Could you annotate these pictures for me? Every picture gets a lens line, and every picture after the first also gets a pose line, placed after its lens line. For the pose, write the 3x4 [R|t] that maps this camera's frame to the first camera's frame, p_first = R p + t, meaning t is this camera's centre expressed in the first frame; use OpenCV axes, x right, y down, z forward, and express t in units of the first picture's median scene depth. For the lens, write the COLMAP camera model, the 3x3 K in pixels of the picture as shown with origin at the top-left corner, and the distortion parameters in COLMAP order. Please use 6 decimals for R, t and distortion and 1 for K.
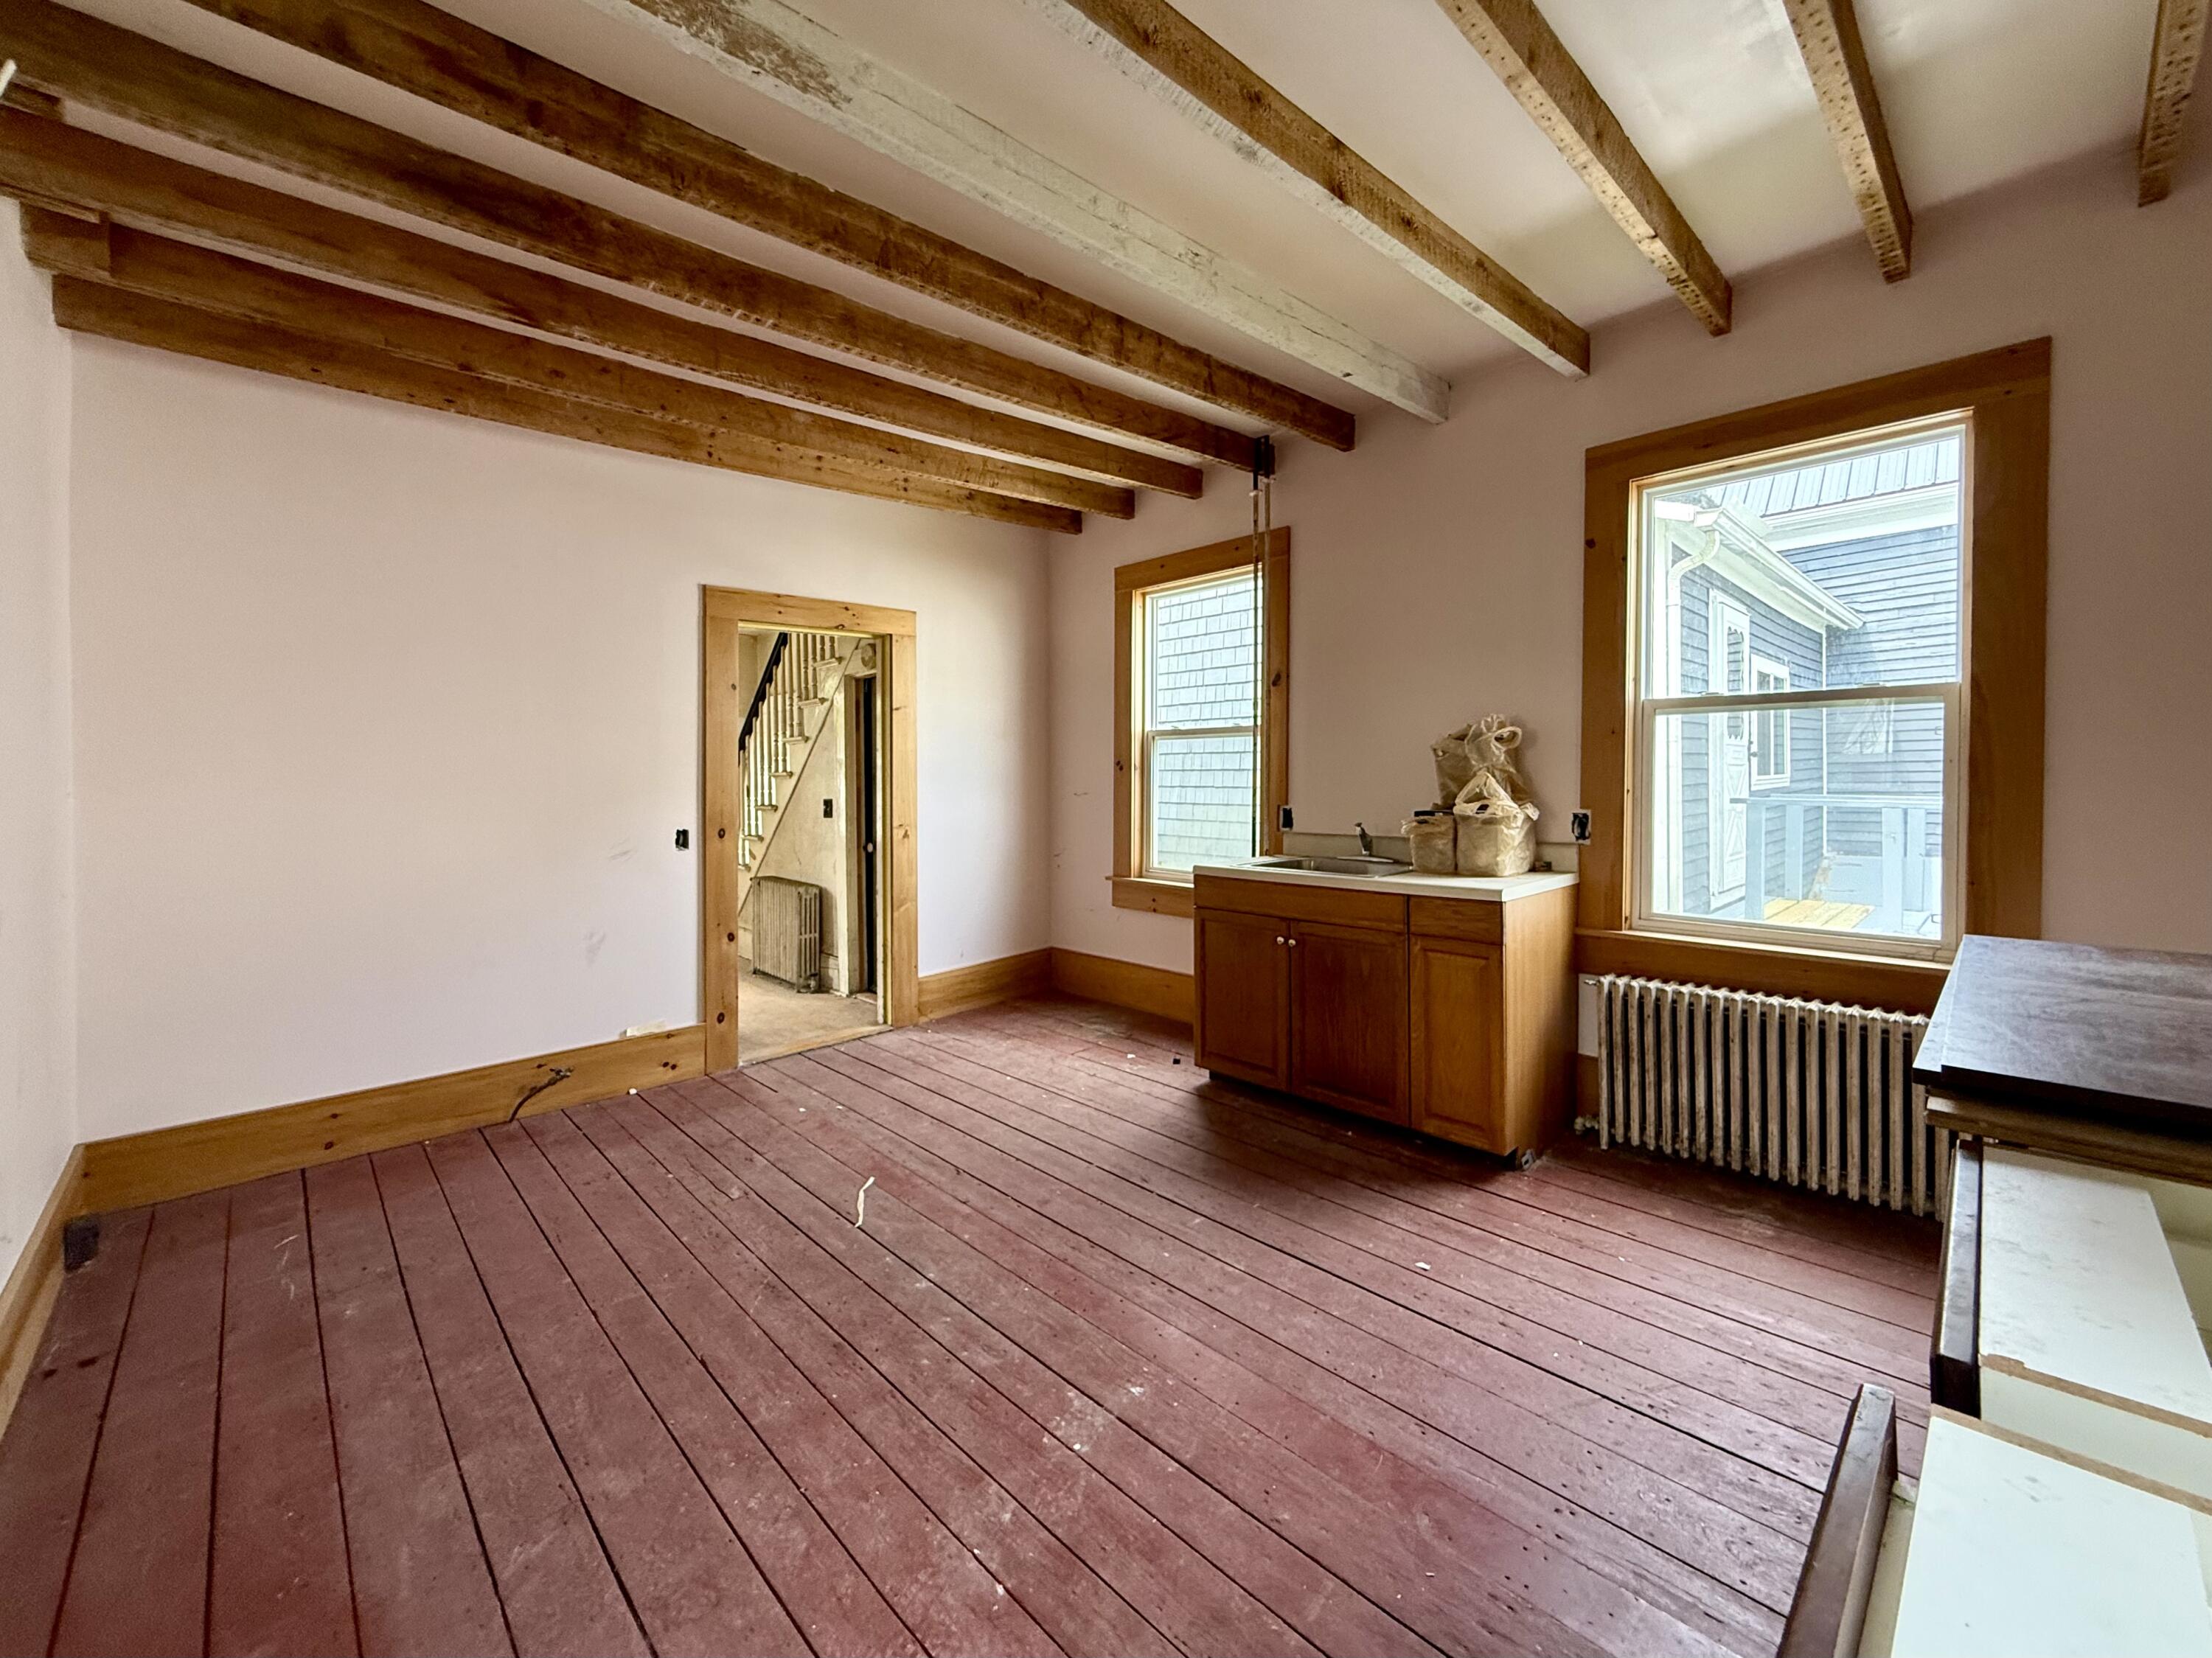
lens RADIAL K [[898.4, 0, 1060.3], [0, 898.4, 794.7], [0, 0, 1]] dist [-0.001904, 0.000669]
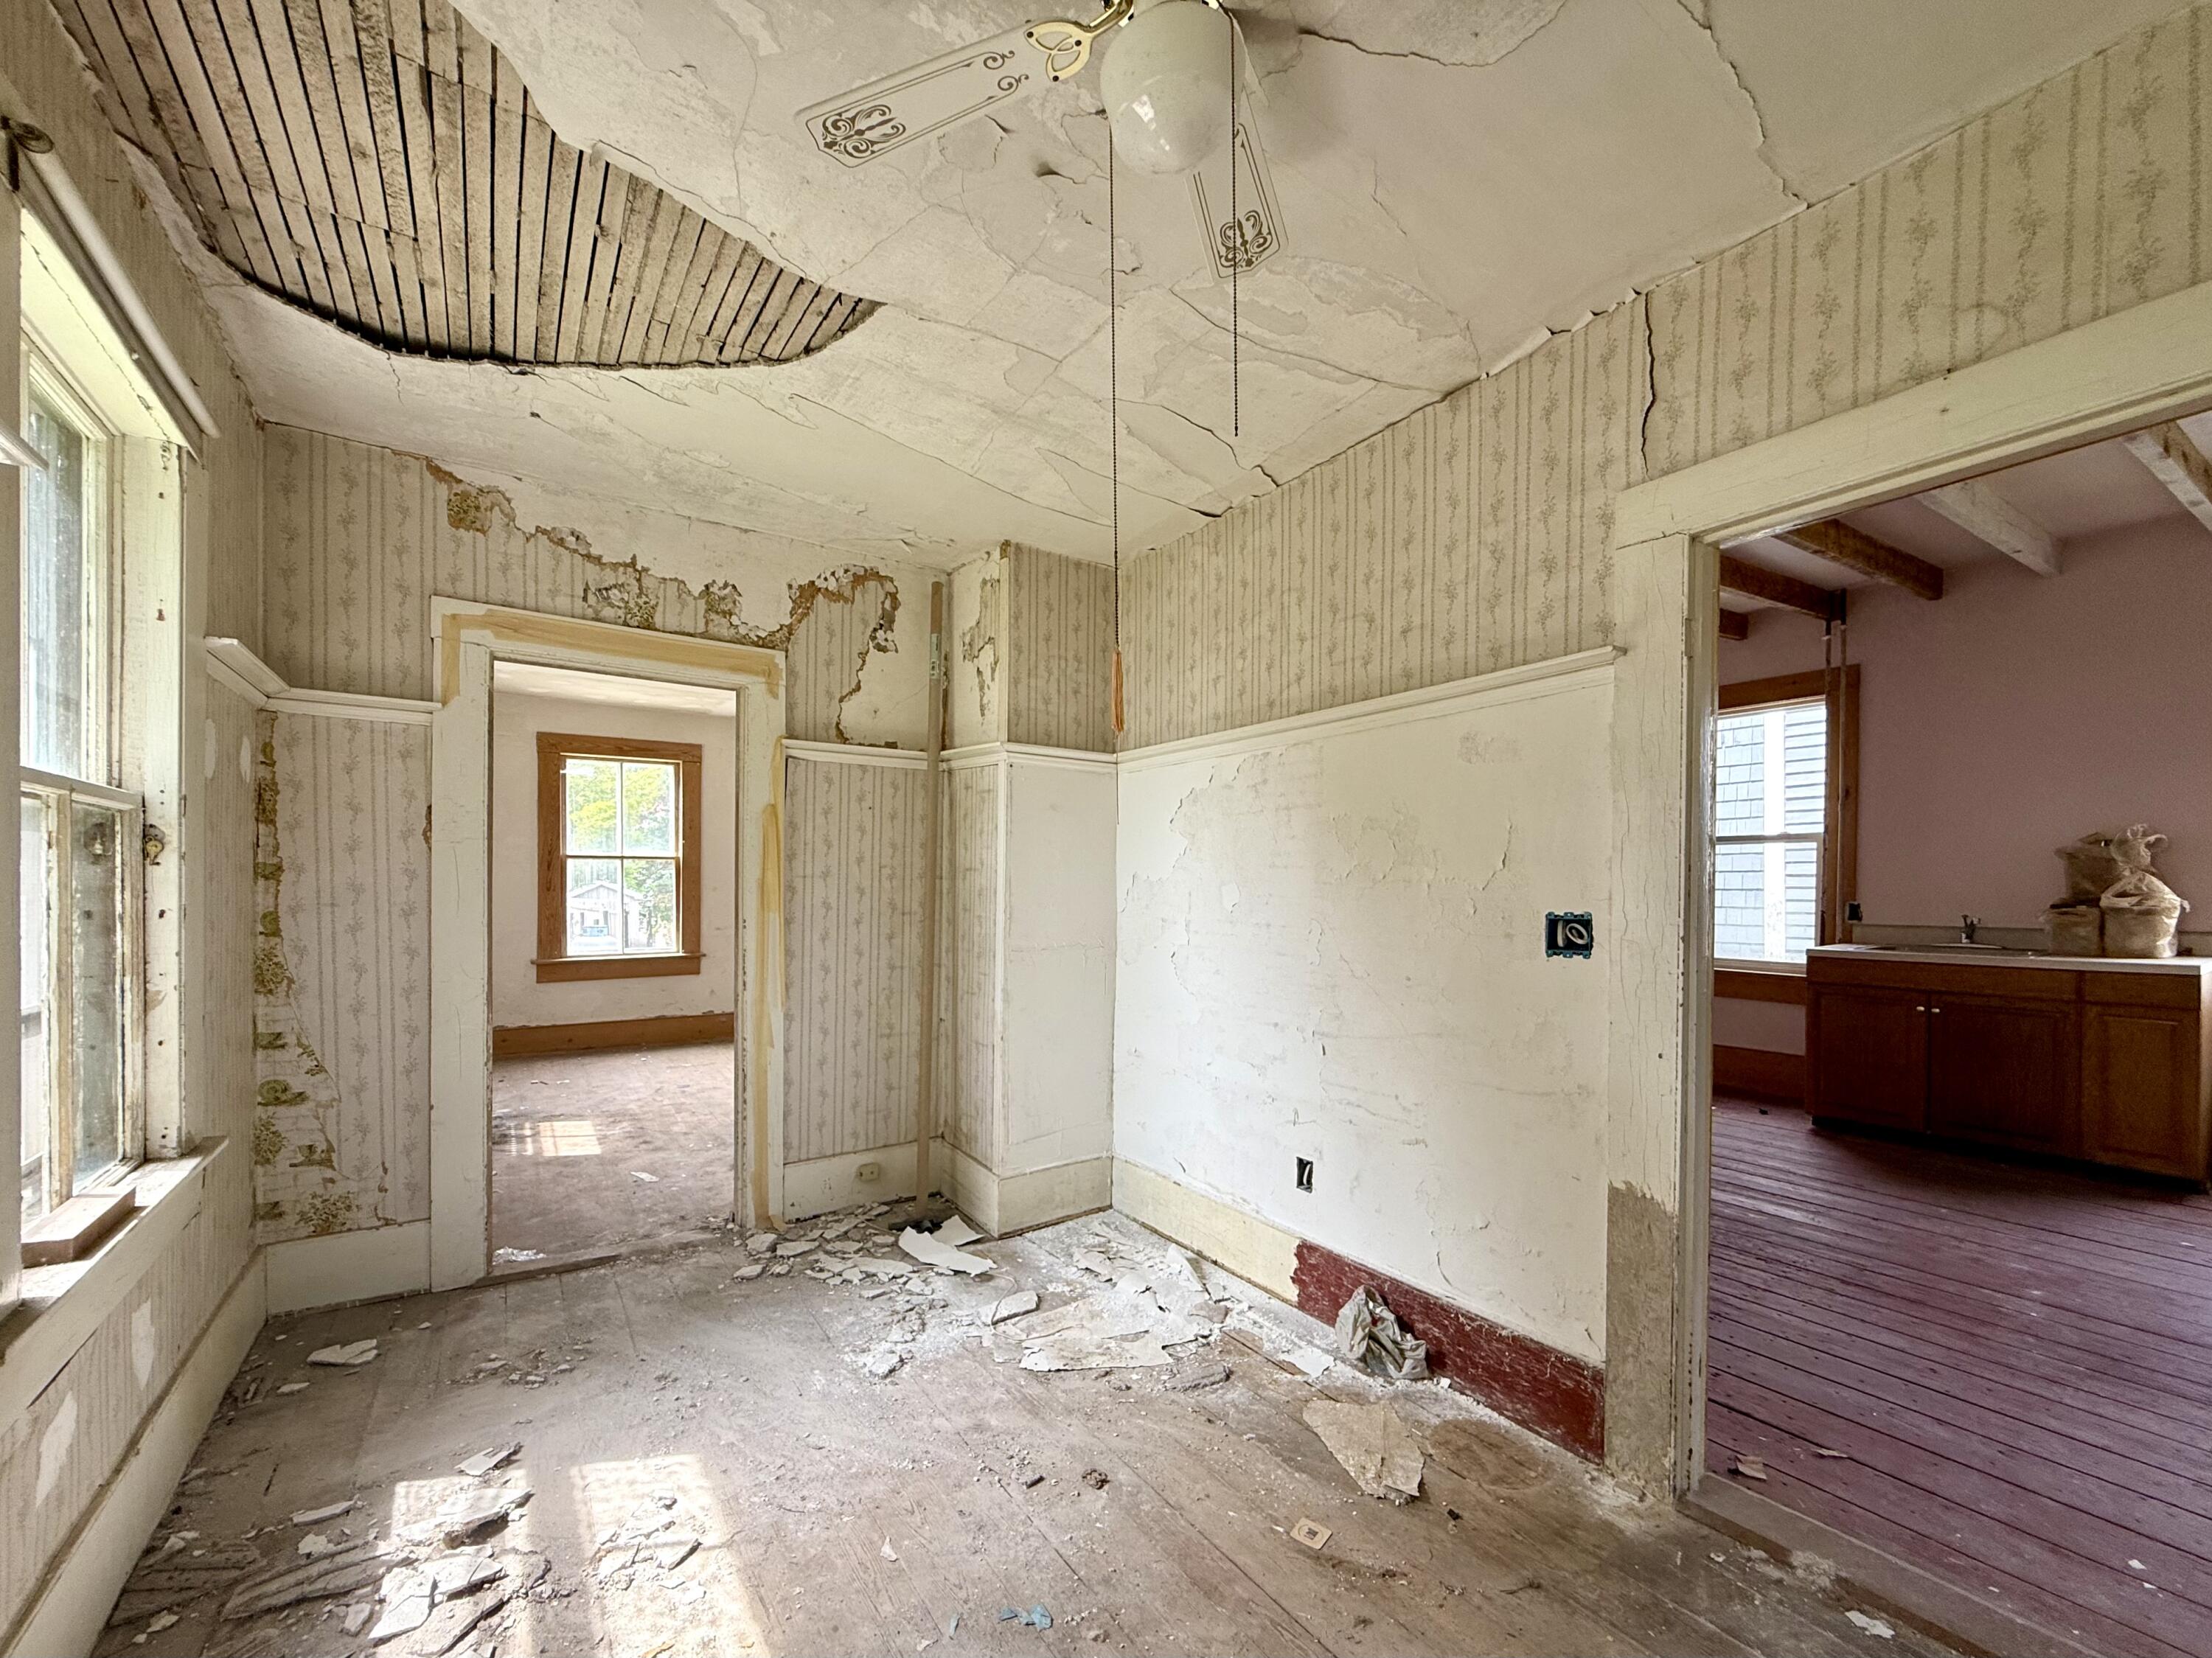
lens RADIAL K [[898.4, 0, 1091.5], [0, 898.4, 893.3], [0, 0, 1]] dist [-0.001904, 0.000669]
pose [[0.987334, 0.006201, -0.158536, -0.614449], [-0.007048, 0.999964, -0.004777, 0.016166], [0.158500, 0.005833, 0.987342, -0.352630]]
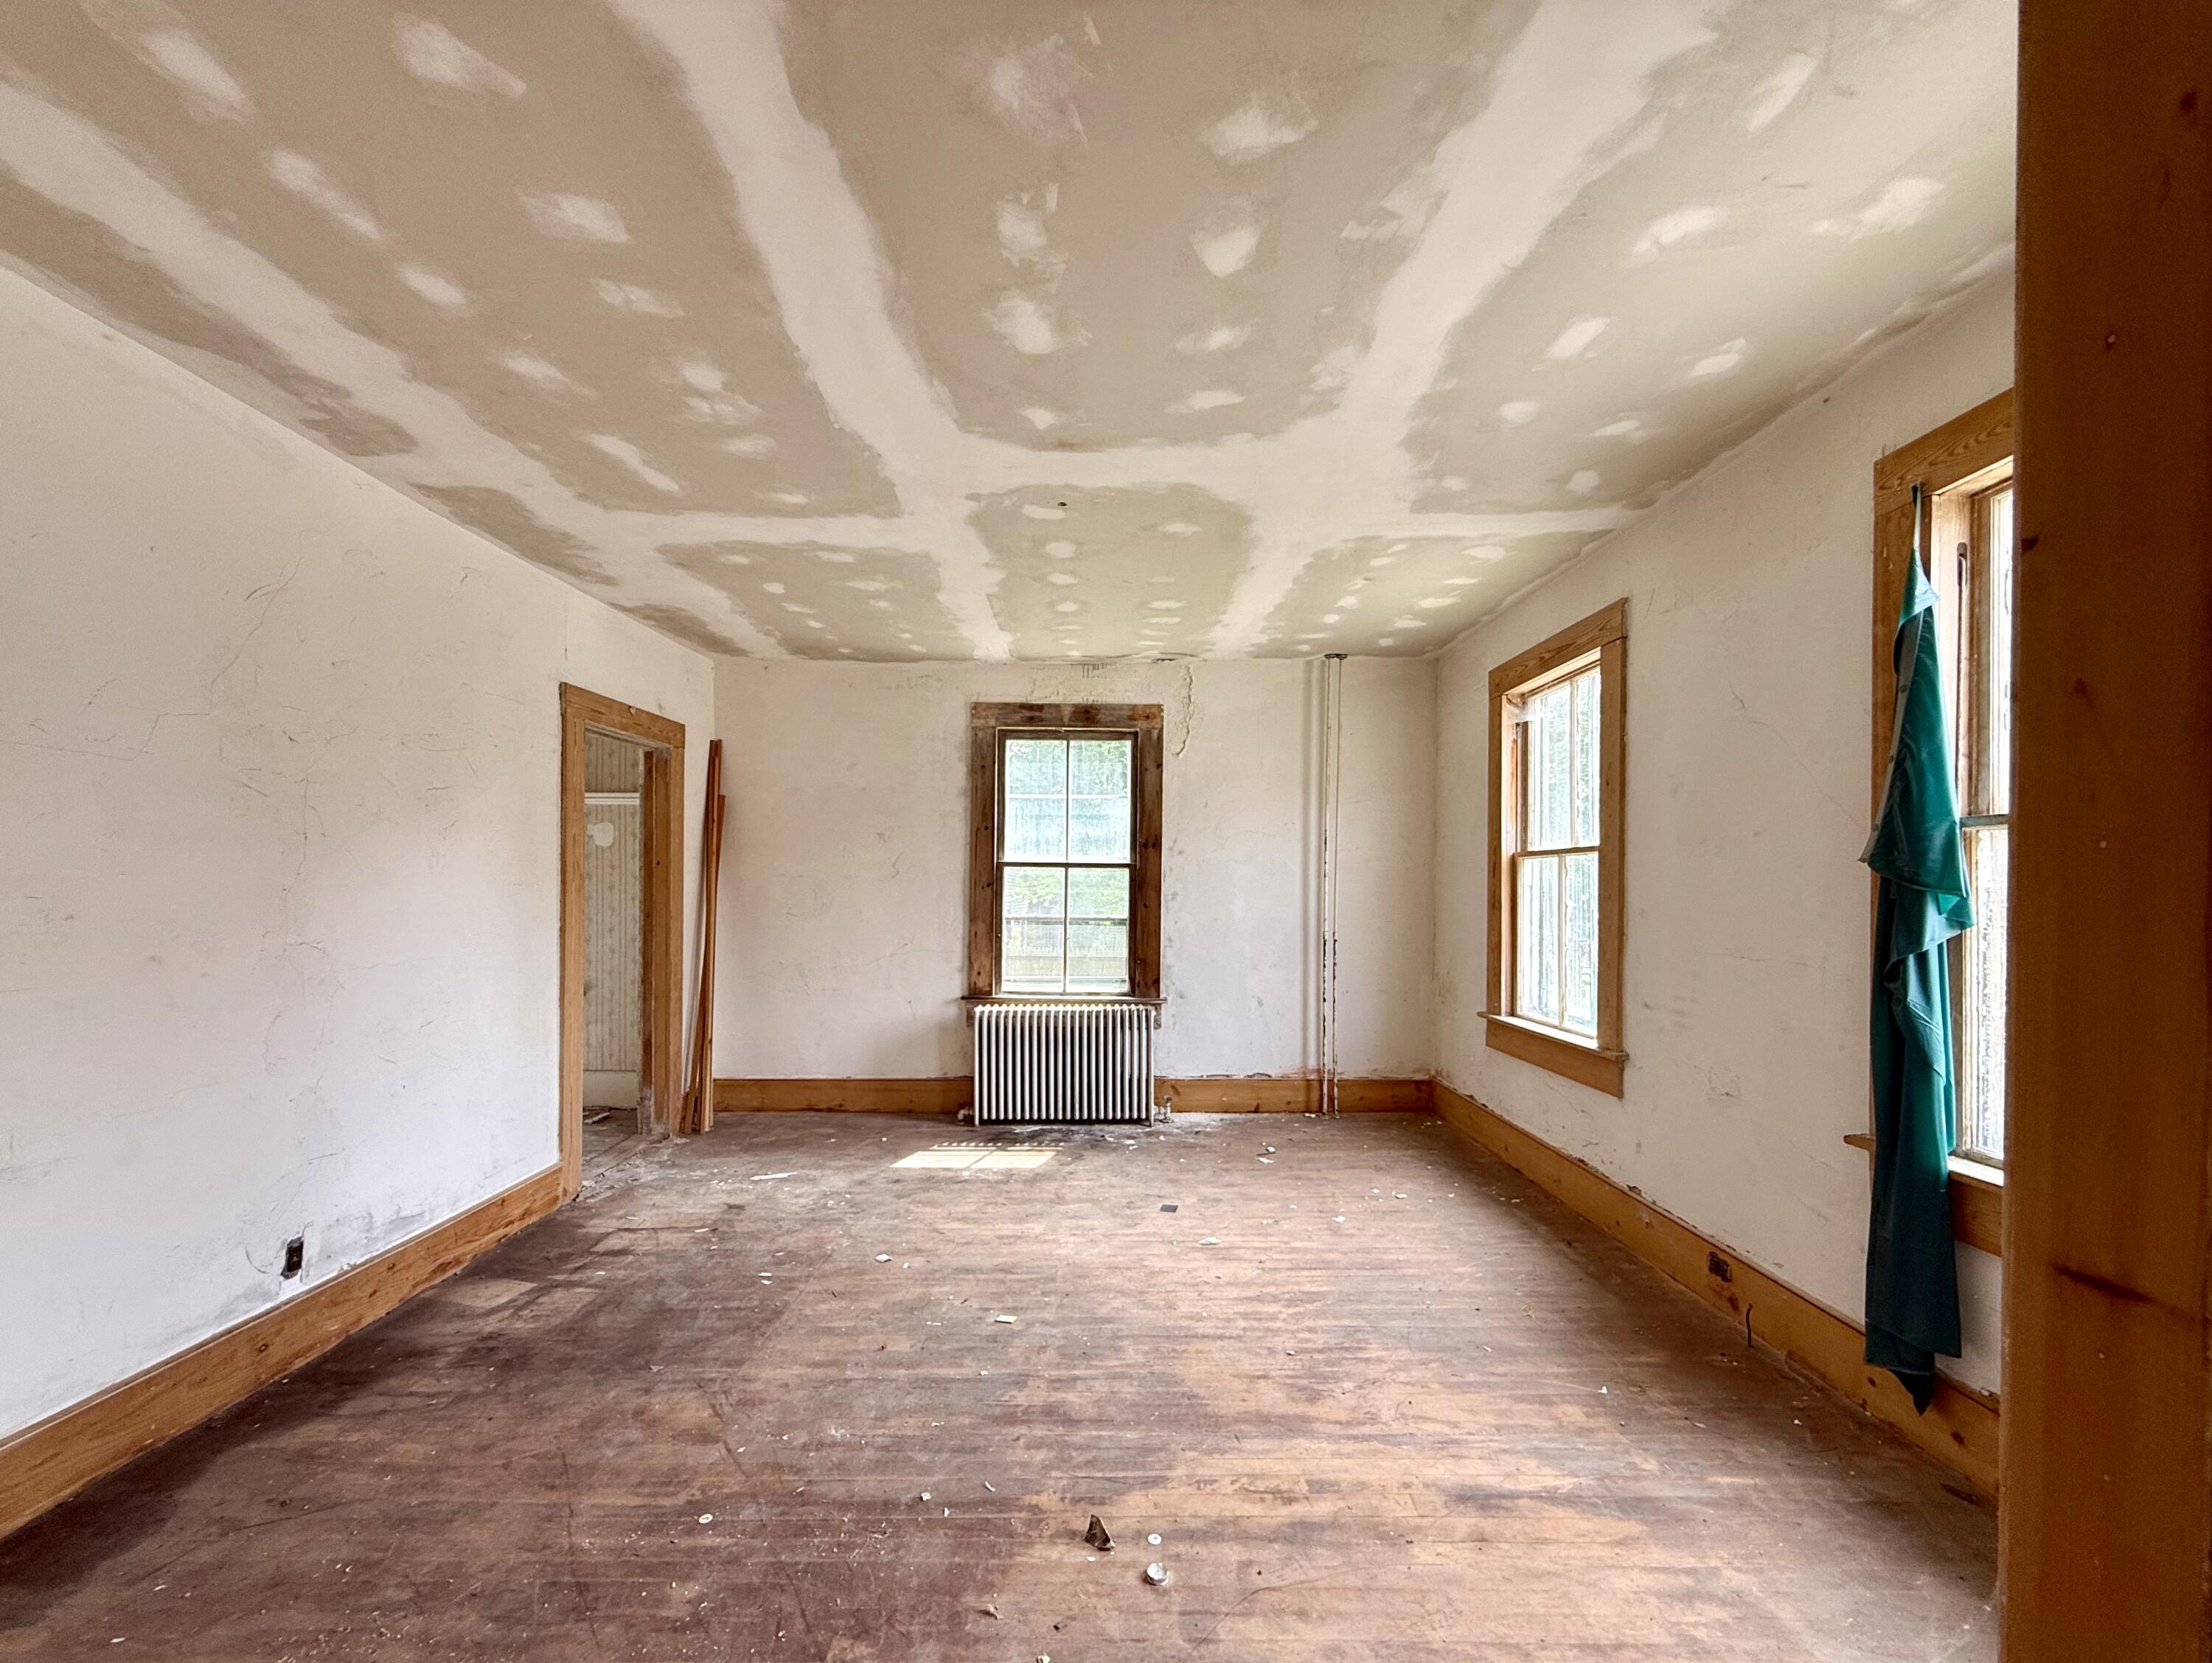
lens RADIAL K [[896.6, 0, 1124.5], [0, 896.6, 883.5], [0, 0, 1]] dist [0.001306, -0.001566]
pose [[-0.652934, -0.003986, -0.757405, -0.753022], [-0.017778, 0.999791, 0.010064, -0.028076], [0.757207, 0.020036, -0.652868, 1.674998]]
